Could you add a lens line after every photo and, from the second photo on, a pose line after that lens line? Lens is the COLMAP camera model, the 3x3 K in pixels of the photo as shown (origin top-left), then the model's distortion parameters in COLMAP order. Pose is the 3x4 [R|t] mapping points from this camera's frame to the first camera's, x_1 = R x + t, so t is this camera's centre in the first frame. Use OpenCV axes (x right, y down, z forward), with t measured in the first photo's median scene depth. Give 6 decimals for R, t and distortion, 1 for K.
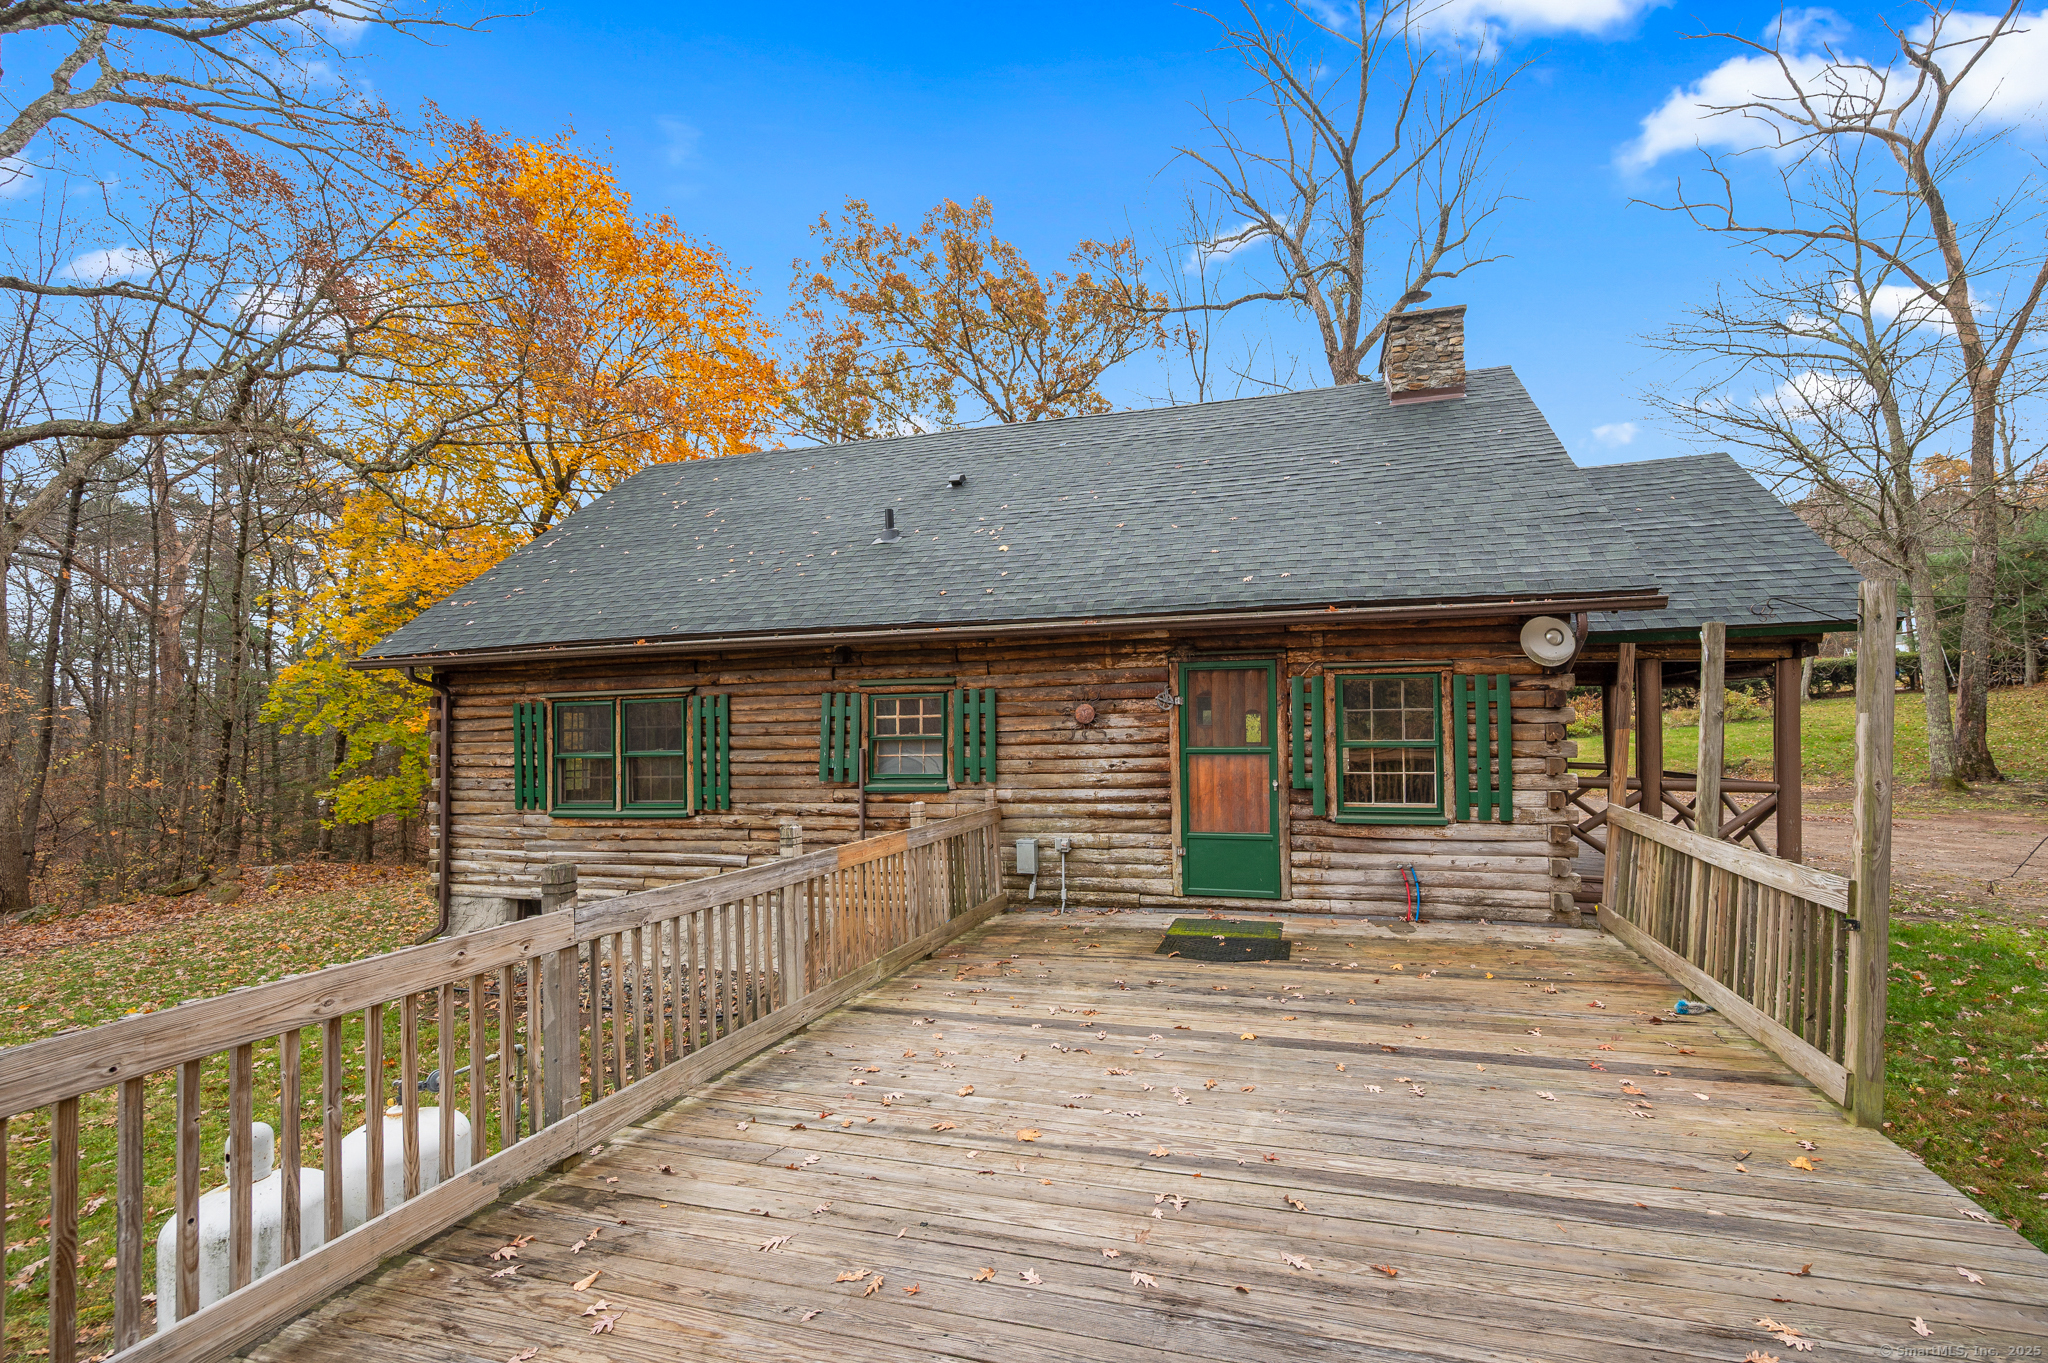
lens RADIAL K [[860.5, 0, 1033.6], [0, 860.5, 687.4], [0, 0, 1]] dist [-0.001222, -0.000449]
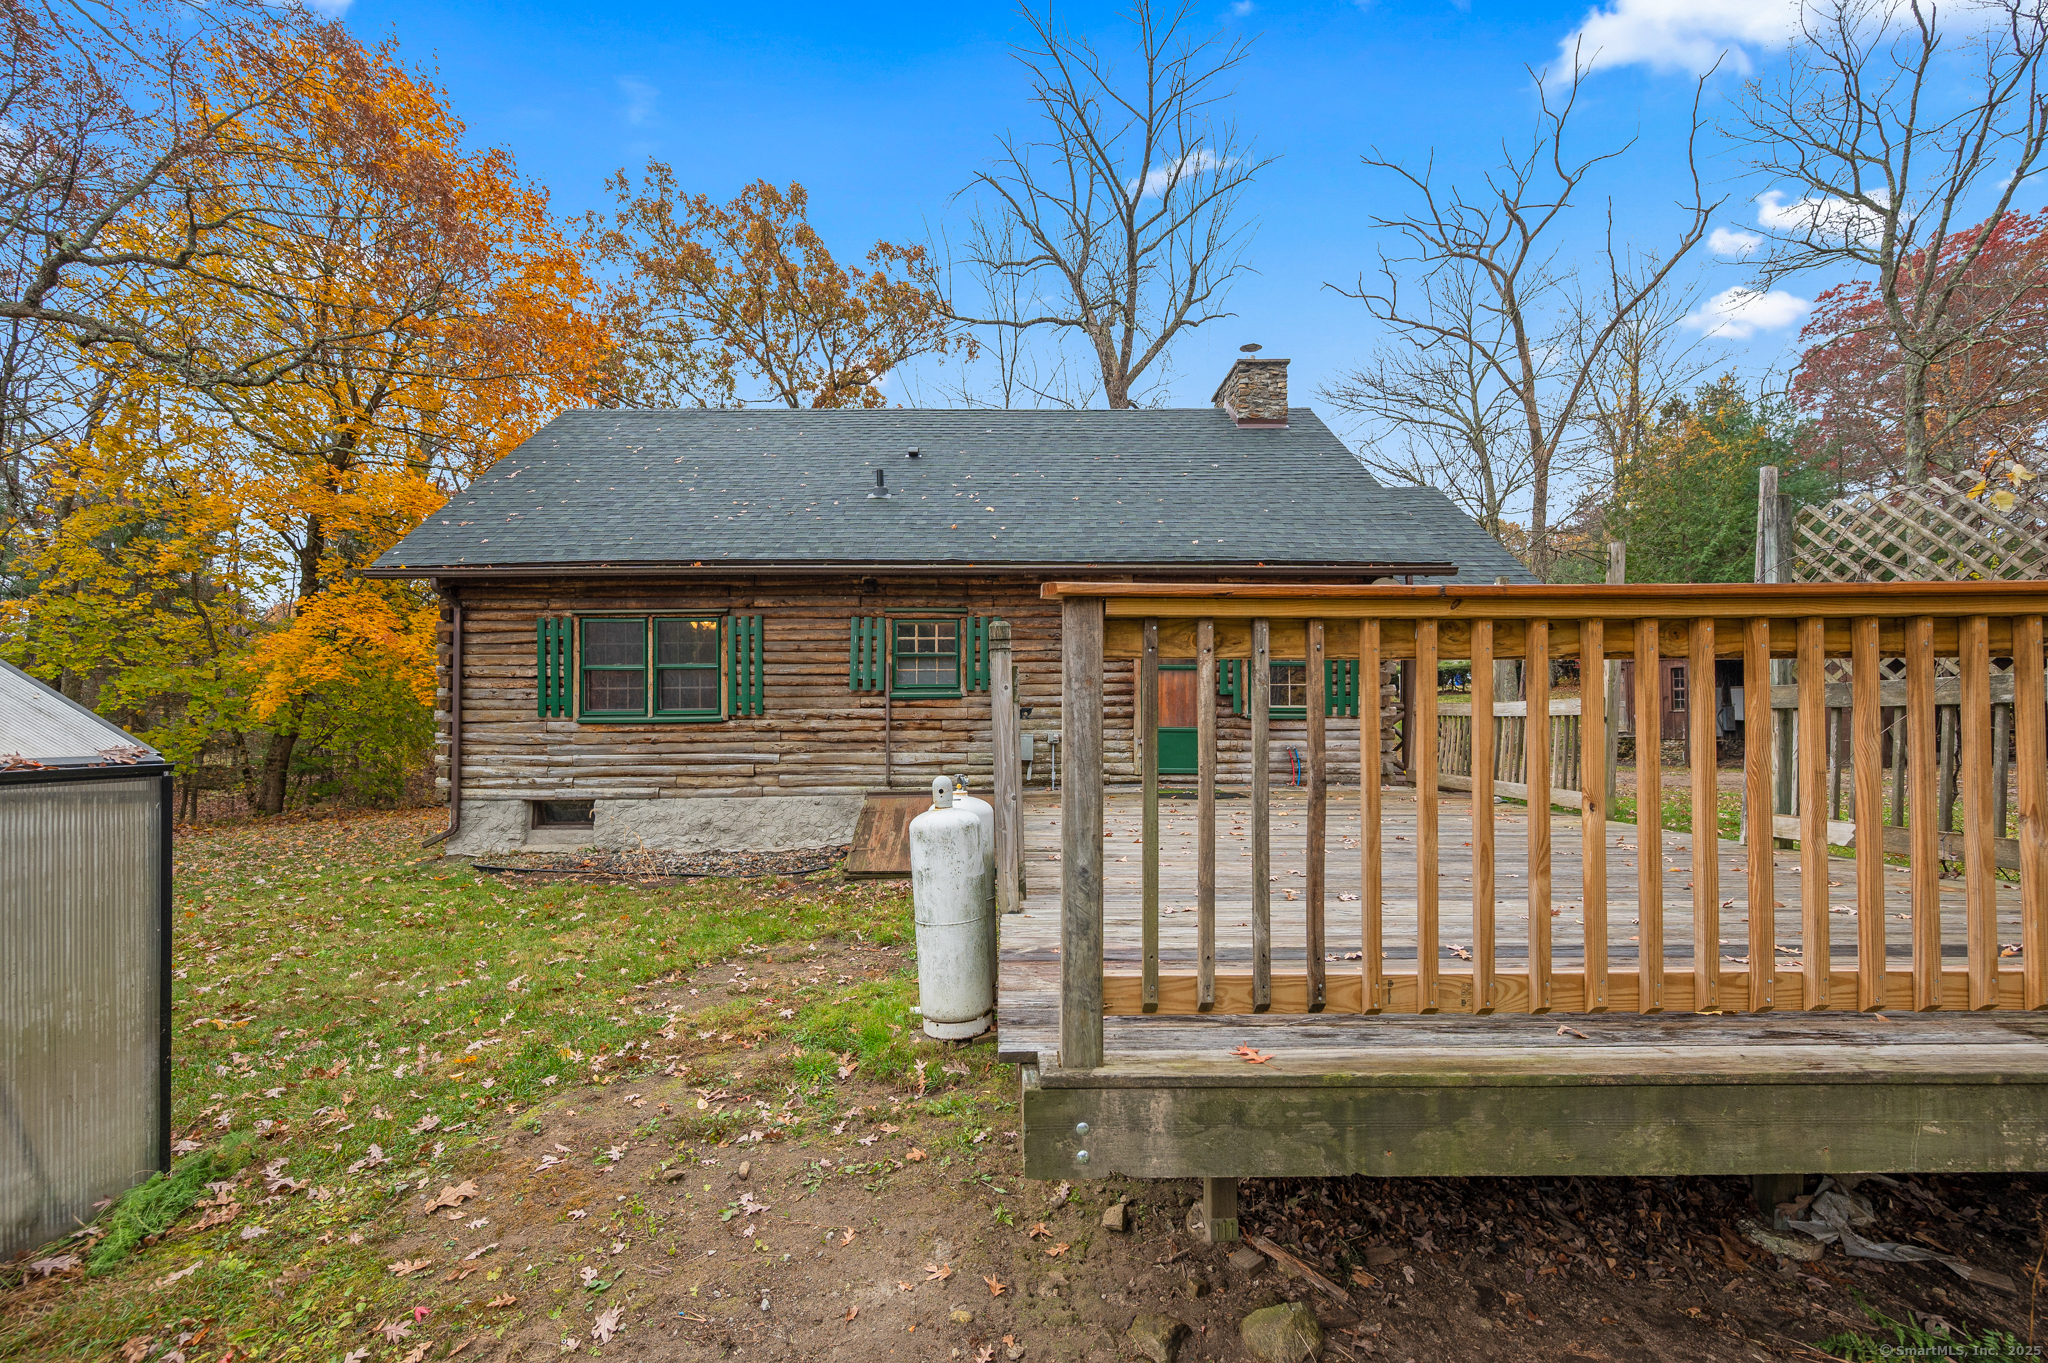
lens RADIAL K [[820.2, 0, 1024.0], [0, 820.2, 681.5], [0, 0, 1]] dist [-0.001653, -0.000336]
pose [[0.959128, 0.019996, 0.282265, -0.310803], [-0.022468, 0.999732, 0.005521, 0.078638], [-0.282079, -0.011638, 0.959321, -0.153049]]
